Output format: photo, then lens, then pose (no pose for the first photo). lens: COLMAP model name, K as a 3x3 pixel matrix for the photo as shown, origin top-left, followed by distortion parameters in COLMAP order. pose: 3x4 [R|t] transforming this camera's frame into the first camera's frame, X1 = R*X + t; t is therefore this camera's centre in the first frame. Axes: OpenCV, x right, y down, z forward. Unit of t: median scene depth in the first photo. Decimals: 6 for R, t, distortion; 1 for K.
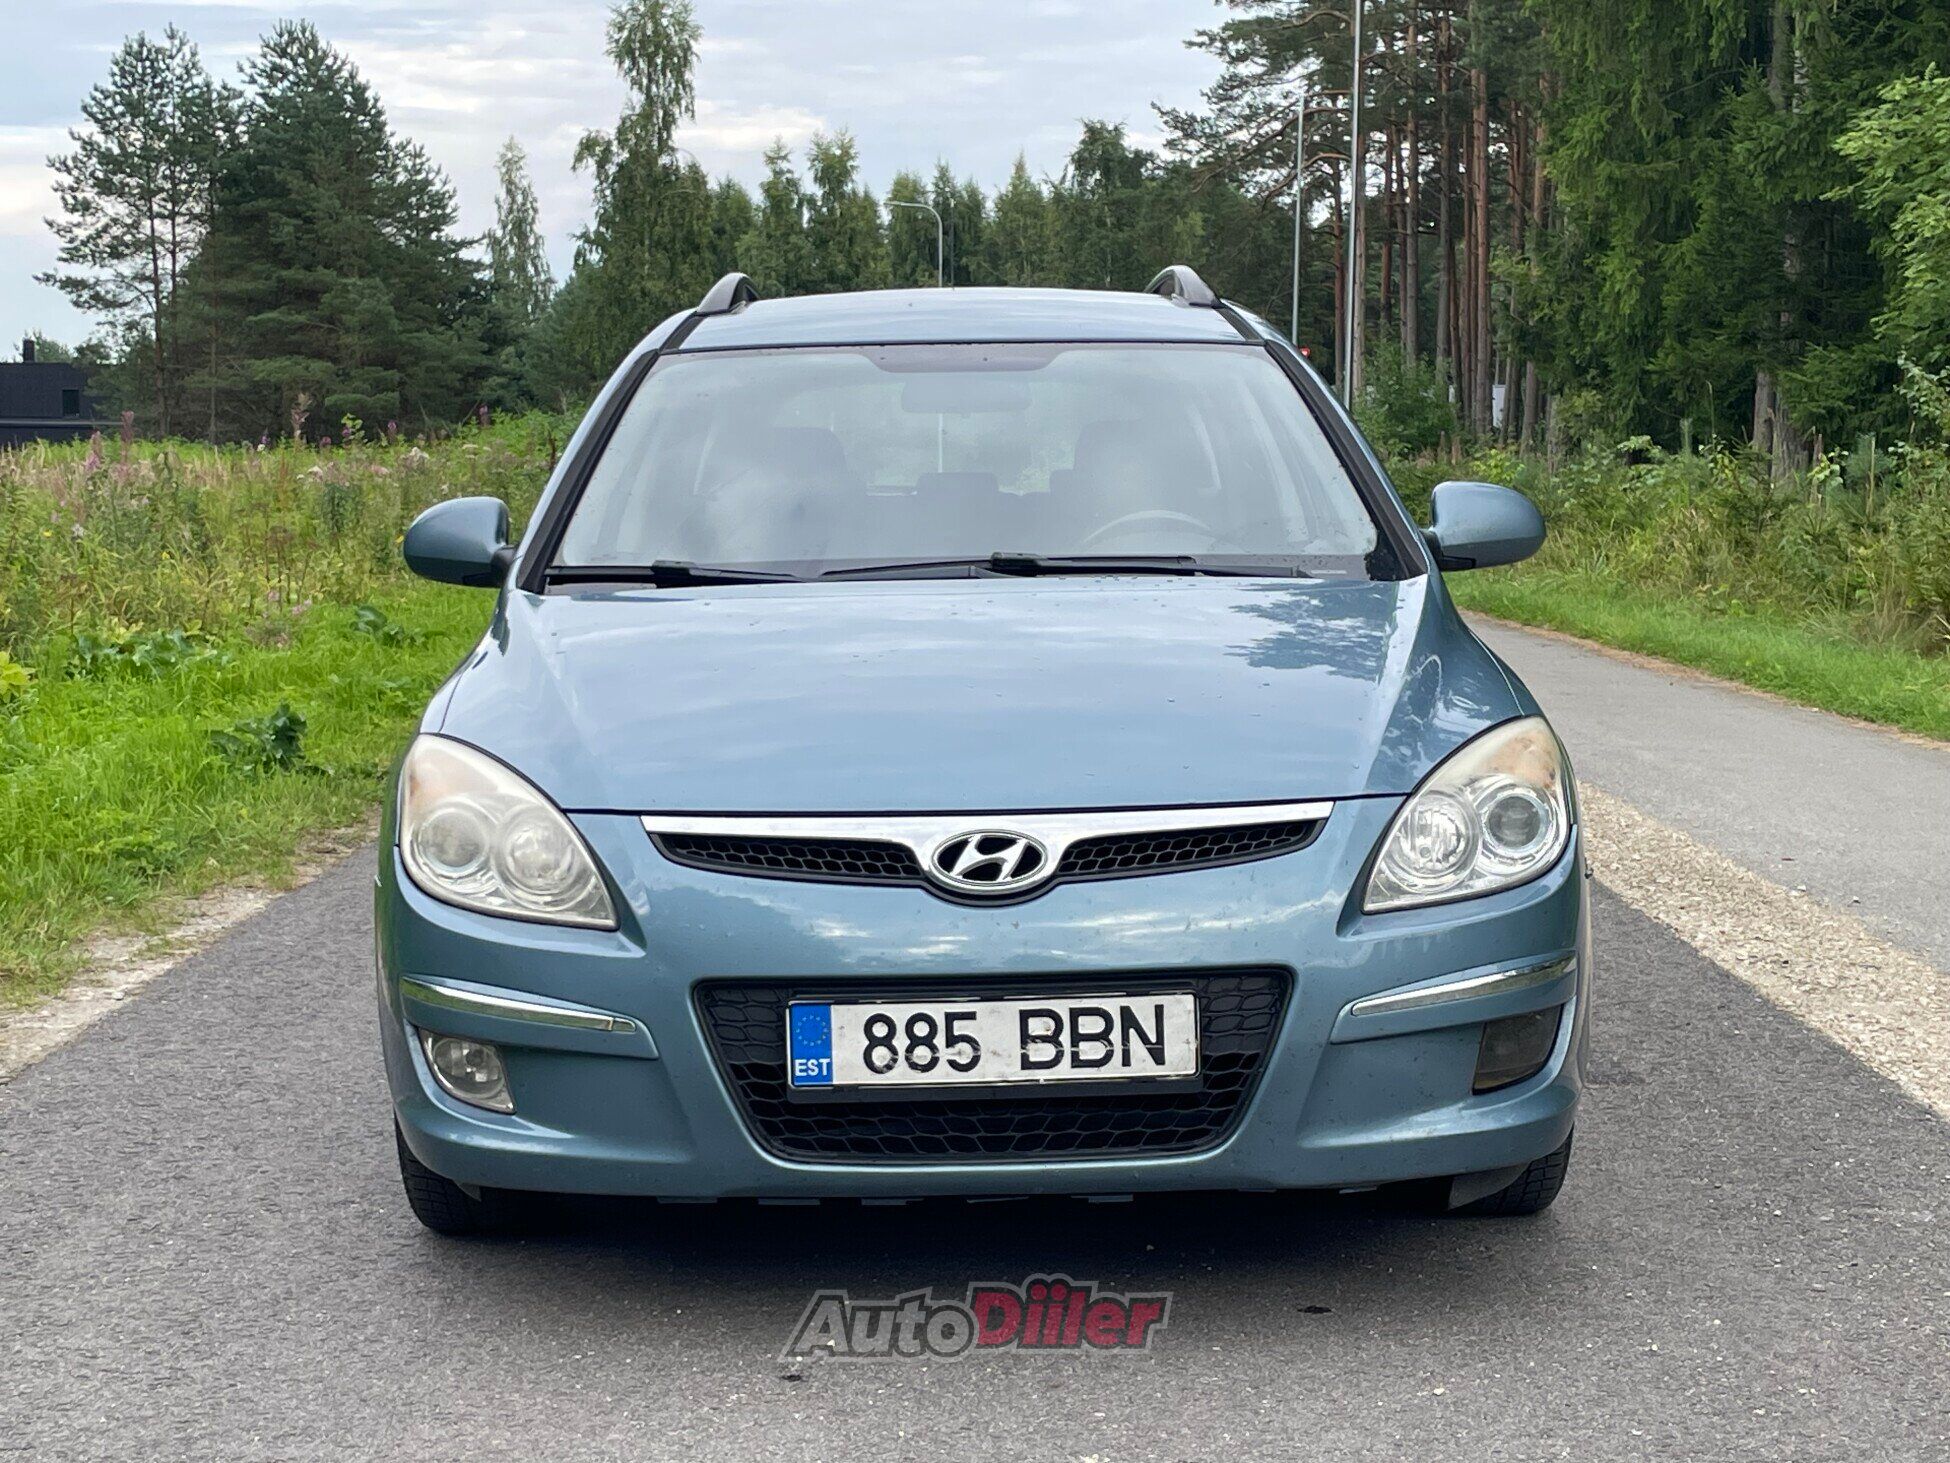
lens RADIAL K [[3096.3, 0, 951.0], [0, 3096.3, 733.6], [0, 0, 1]] dist [0.185982, -0.509423]
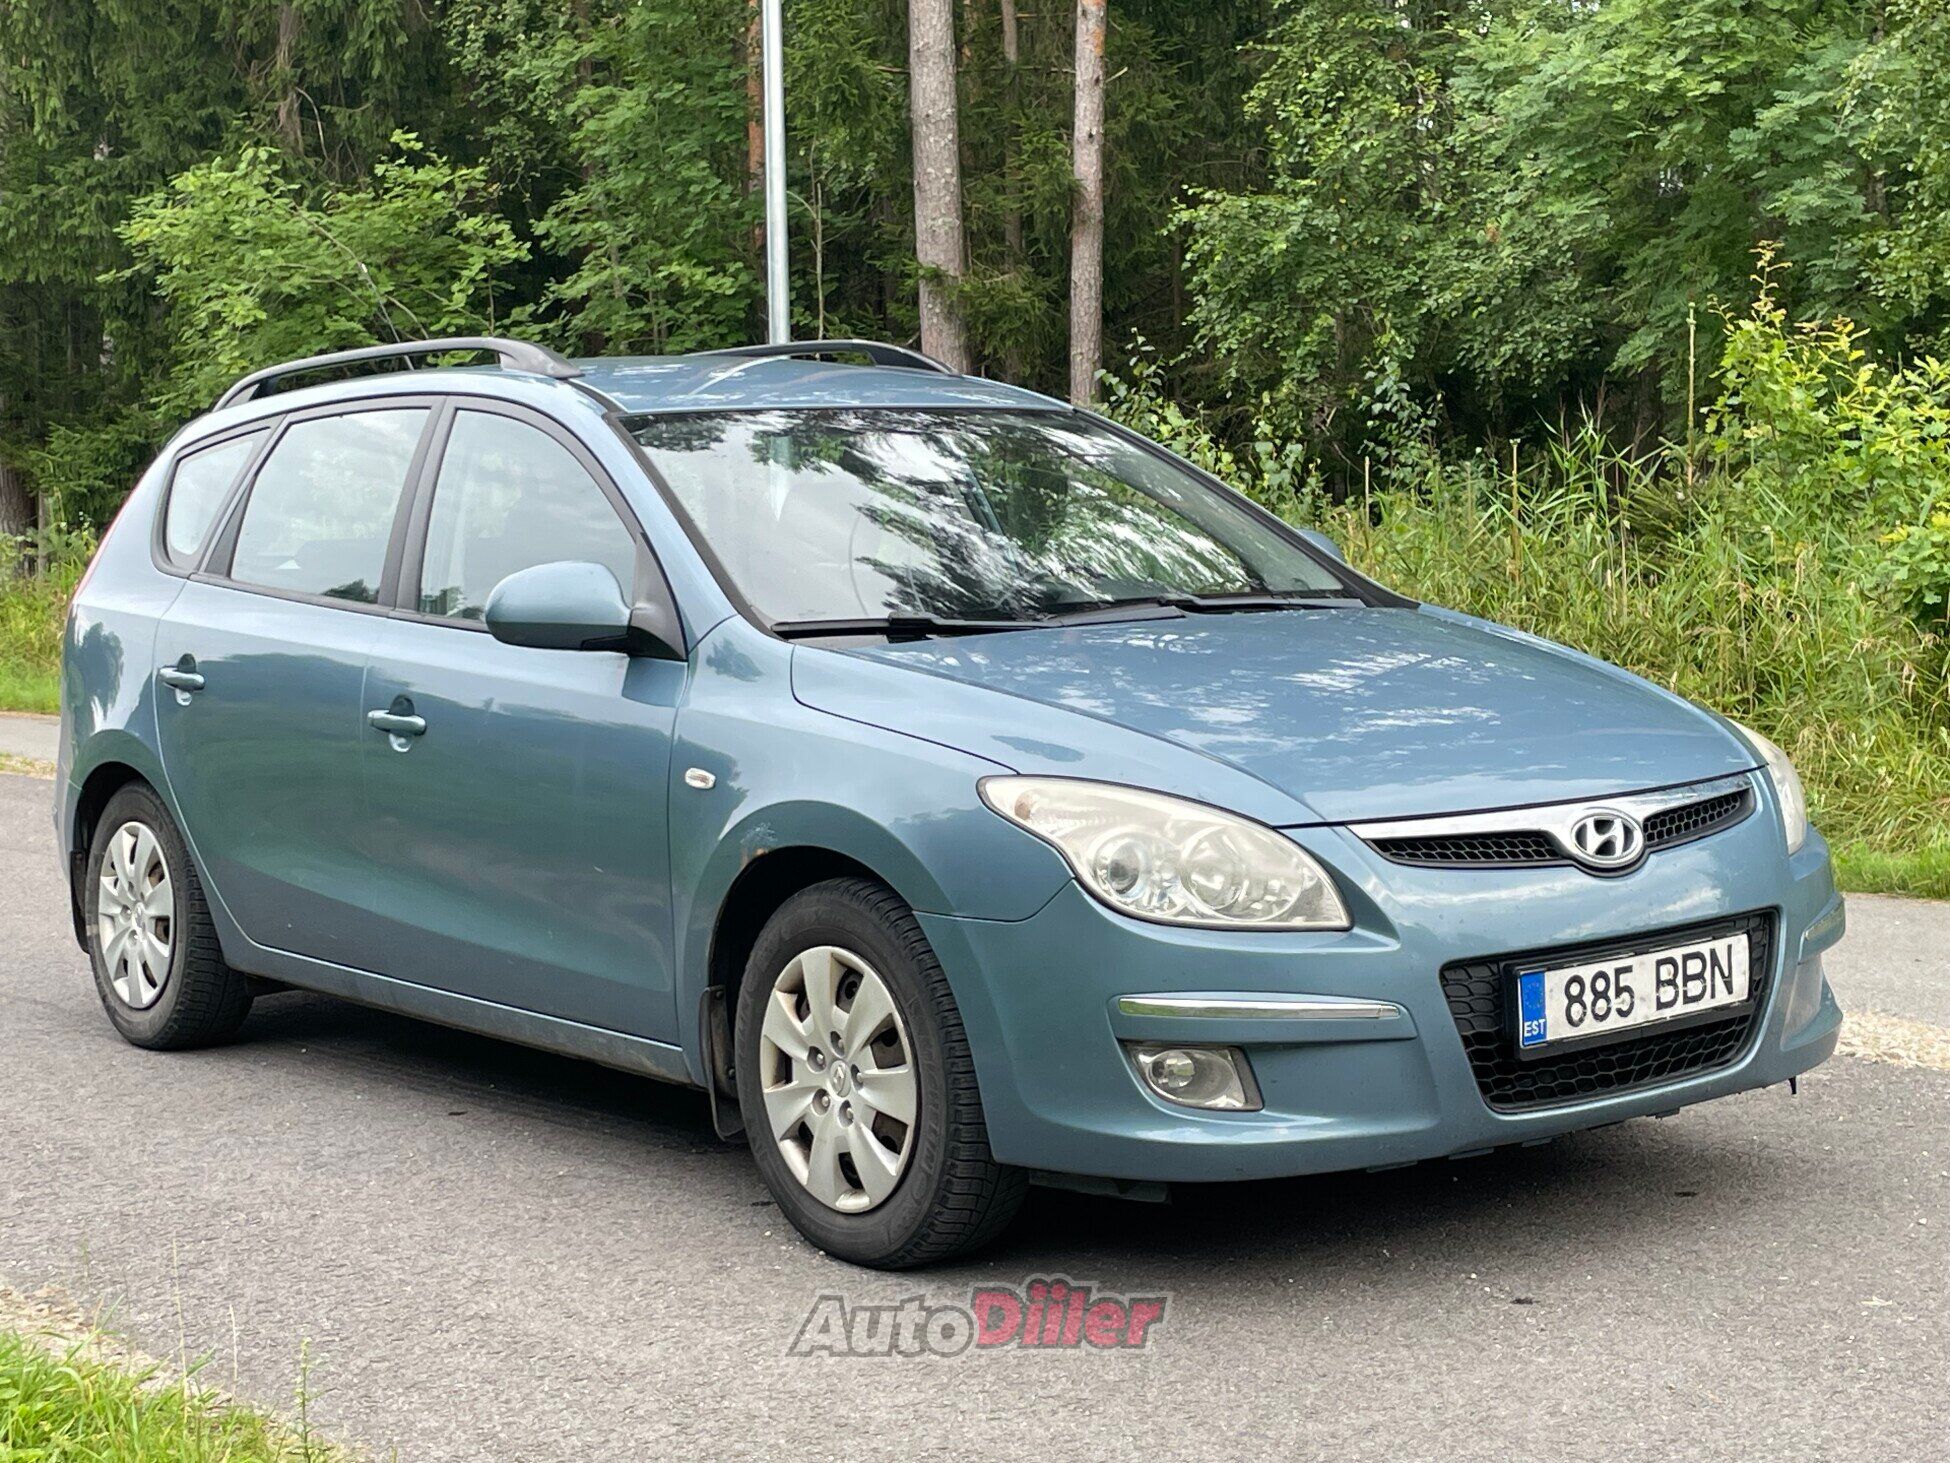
lens RADIAL K [[3096.3, 0, 951.0], [0, 3096.3, 733.6], [0, 0, 1]] dist [0.185982, -0.509423]
pose [[0.792354, -0.056543, 0.607436, -0.914279], [0.072503, 0.997367, -0.001736, -0.015163], [-0.605738, 0.045416, 0.794367, 0.206386]]
